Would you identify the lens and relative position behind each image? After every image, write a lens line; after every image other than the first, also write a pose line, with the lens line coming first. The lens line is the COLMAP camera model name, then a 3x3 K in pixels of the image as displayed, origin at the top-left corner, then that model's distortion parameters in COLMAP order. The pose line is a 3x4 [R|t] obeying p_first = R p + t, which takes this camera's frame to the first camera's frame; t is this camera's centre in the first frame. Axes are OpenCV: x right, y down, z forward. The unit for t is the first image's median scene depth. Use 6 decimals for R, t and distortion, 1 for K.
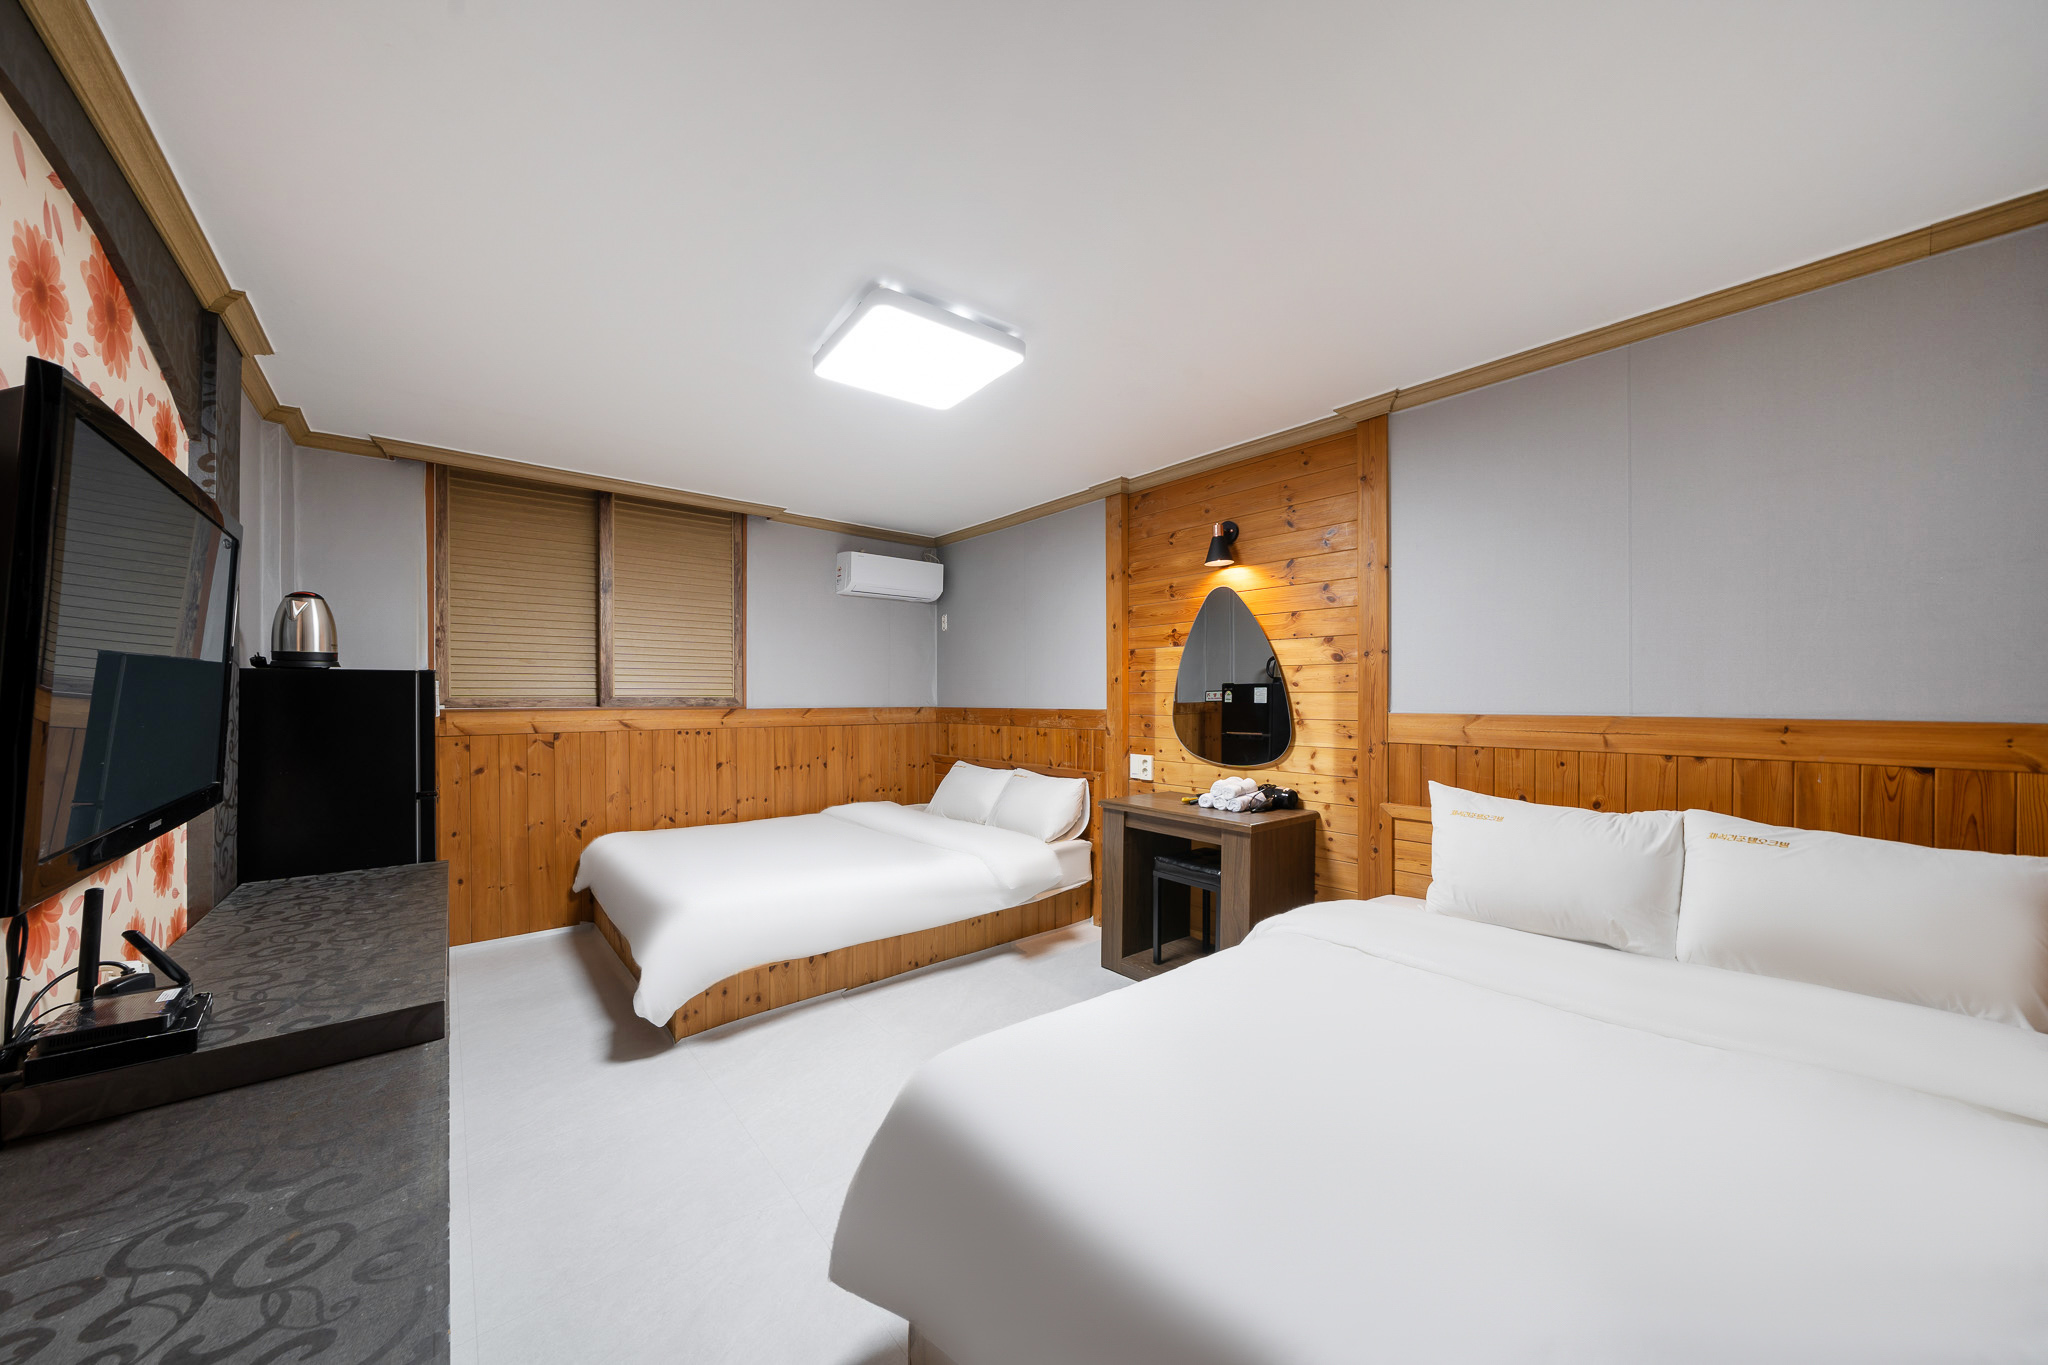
lens RADIAL K [[705.0, 0, 995.3], [0, 705.0, 684.1], [0, 0, 1]] dist [-0.002629, -0.000140]
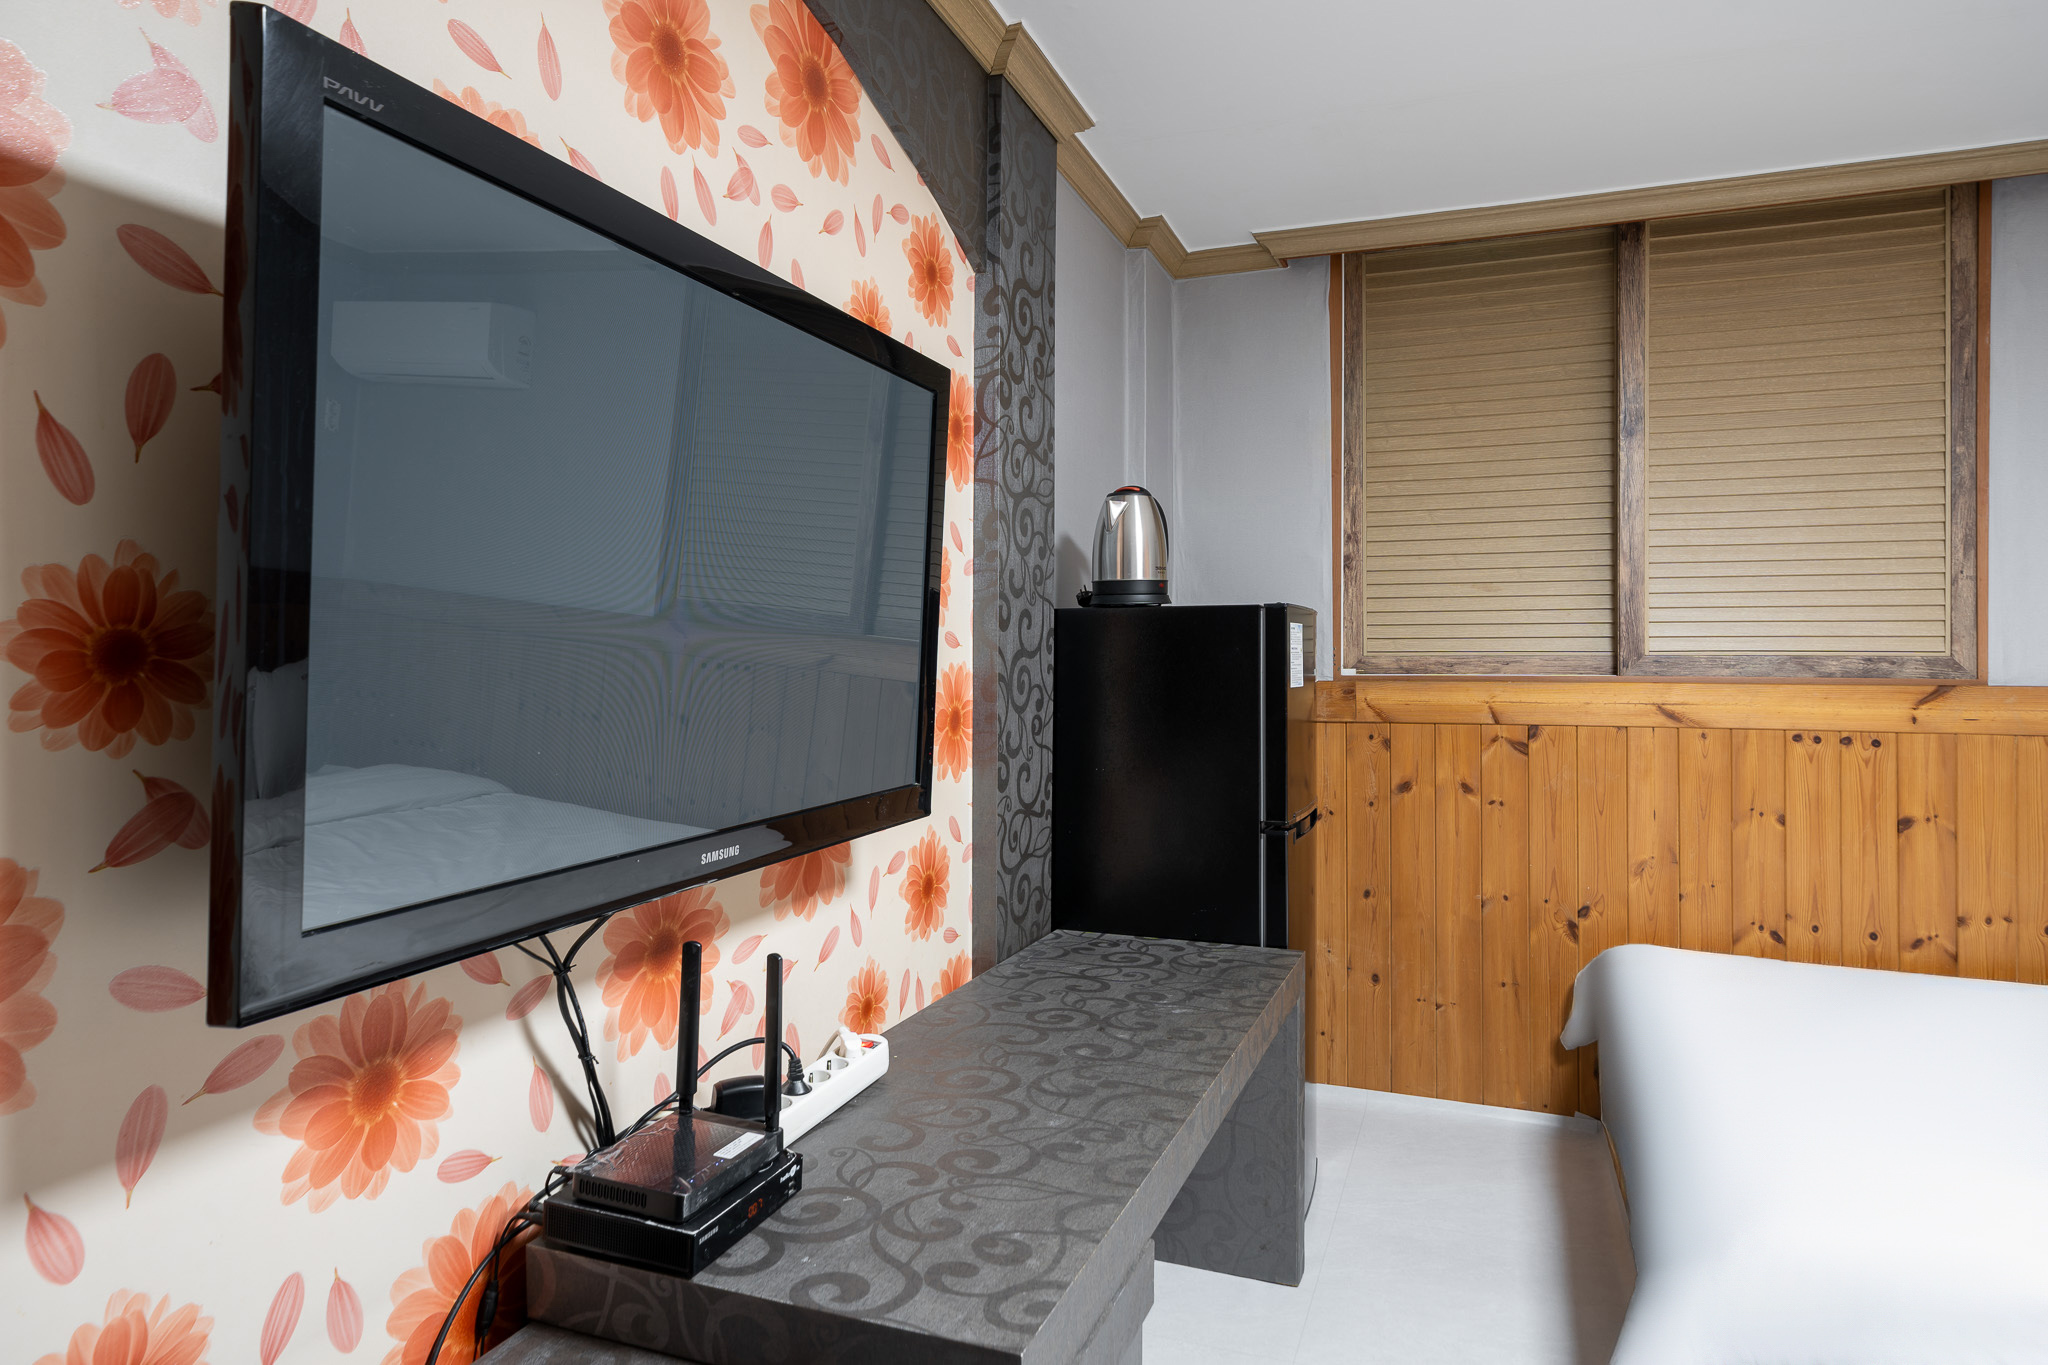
lens RADIAL K [[1211.8, 0, 1026.8], [0, 1211.8, 665.3], [0, 0, 1]] dist [0.005574, -0.002803]
pose [[0.512522, 0.006776, -0.858647, -0.060766], [0.011823, 0.999818, 0.014947, 0.009061], [0.858593, -0.017813, 0.512349, 0.245762]]
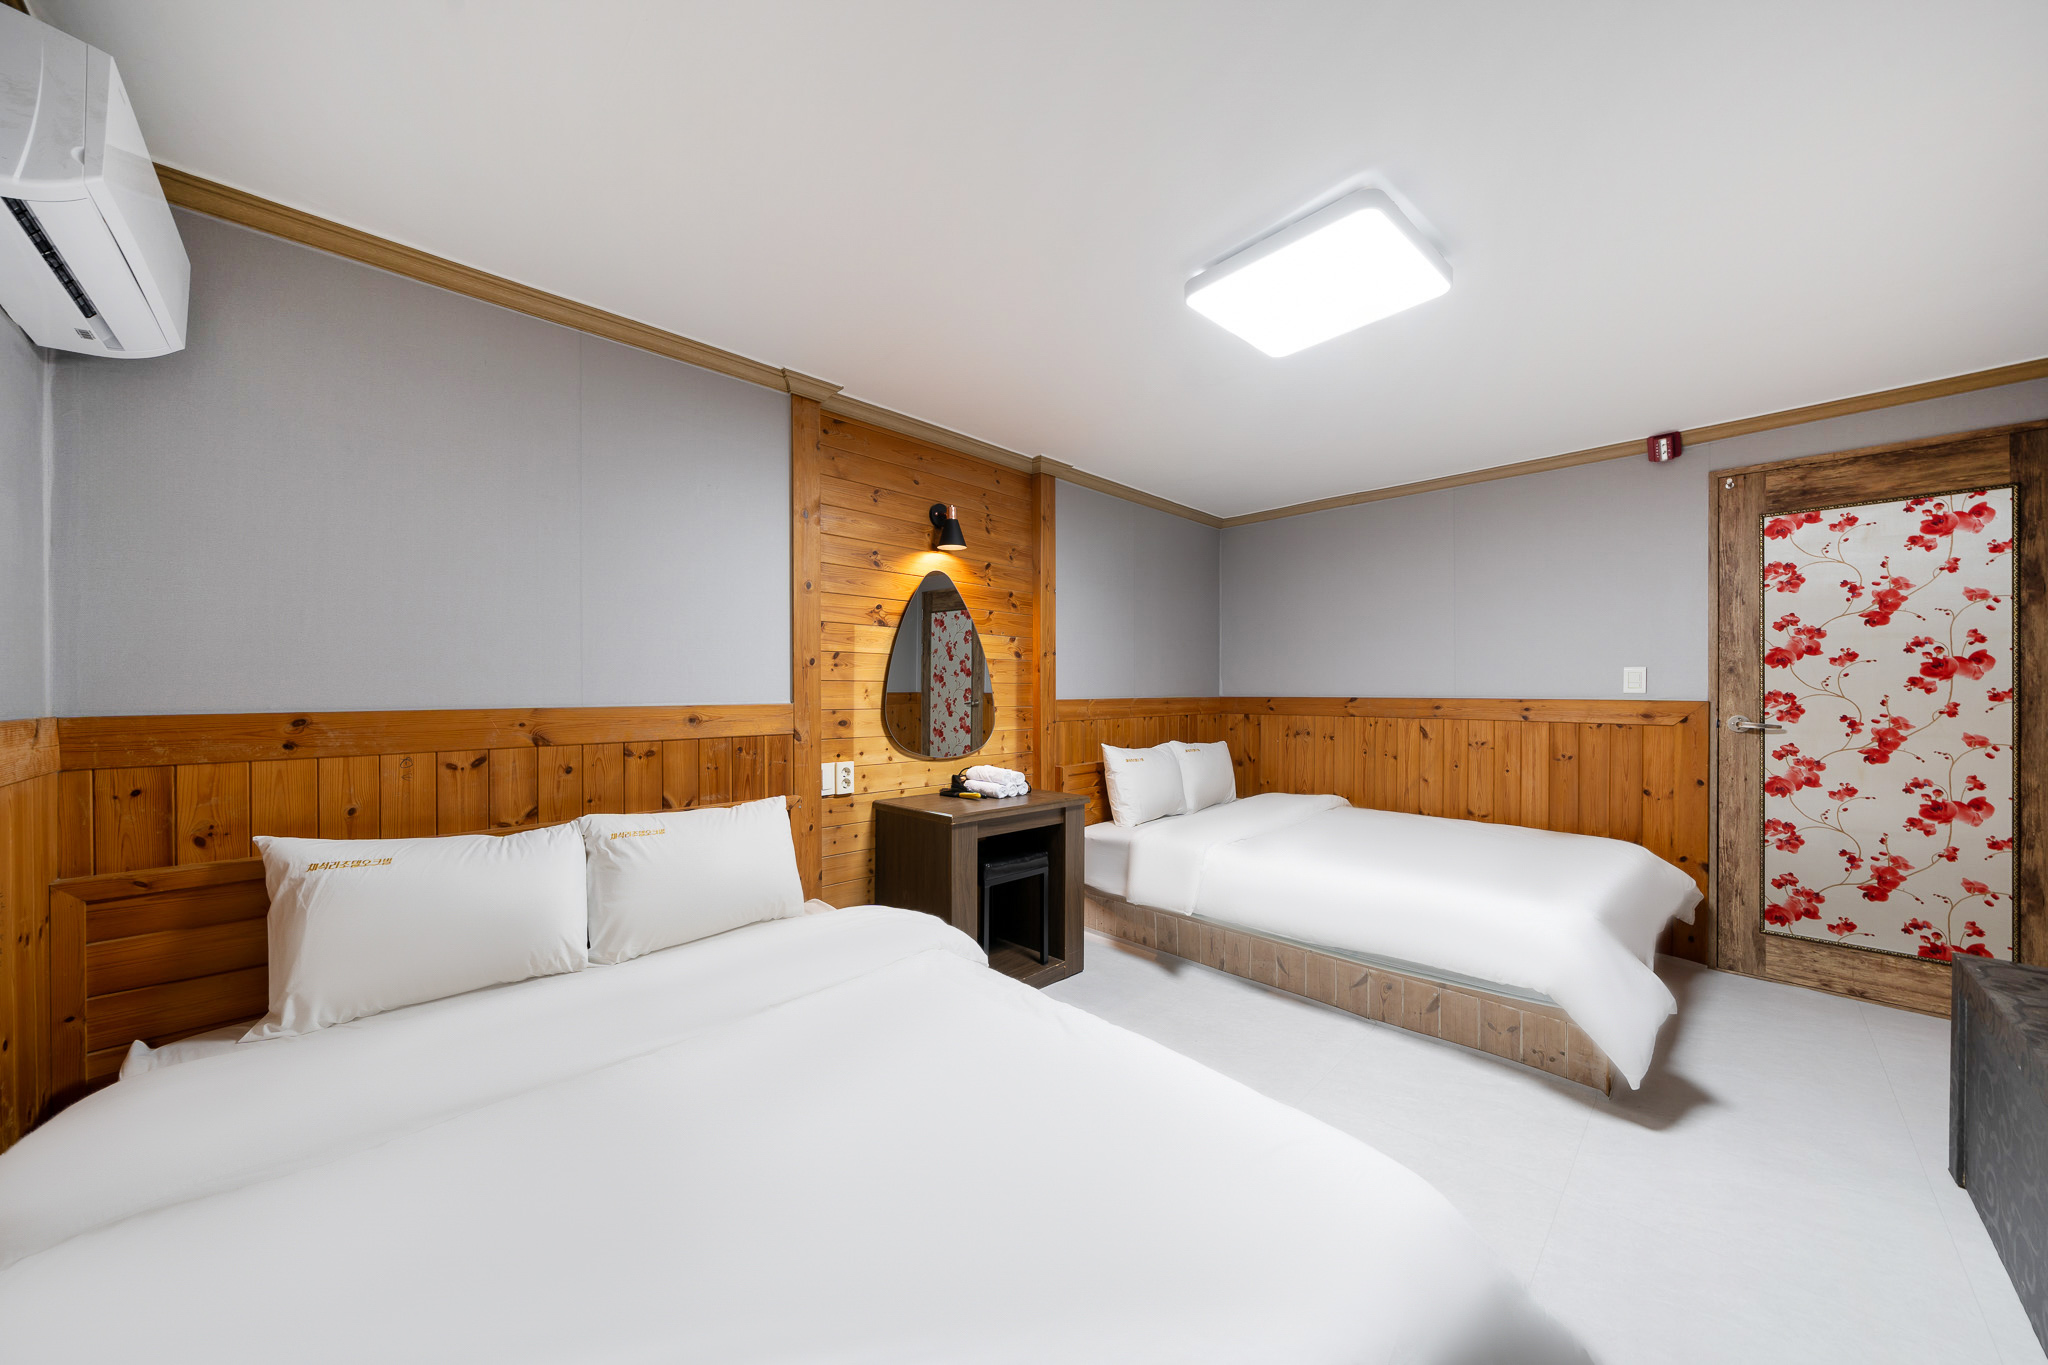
lens RADIAL K [[705.0, 0, 1033.3], [0, 705.0, 687.5], [0, 0, 1]] dist [-0.002629, -0.000140]
pose [[-0.090835, -0.000832, 0.995866, -3.142801], [-0.021352, 0.999771, -0.001112, 0.086163], [-0.995637, -0.021365, -0.090832, 4.738791]]
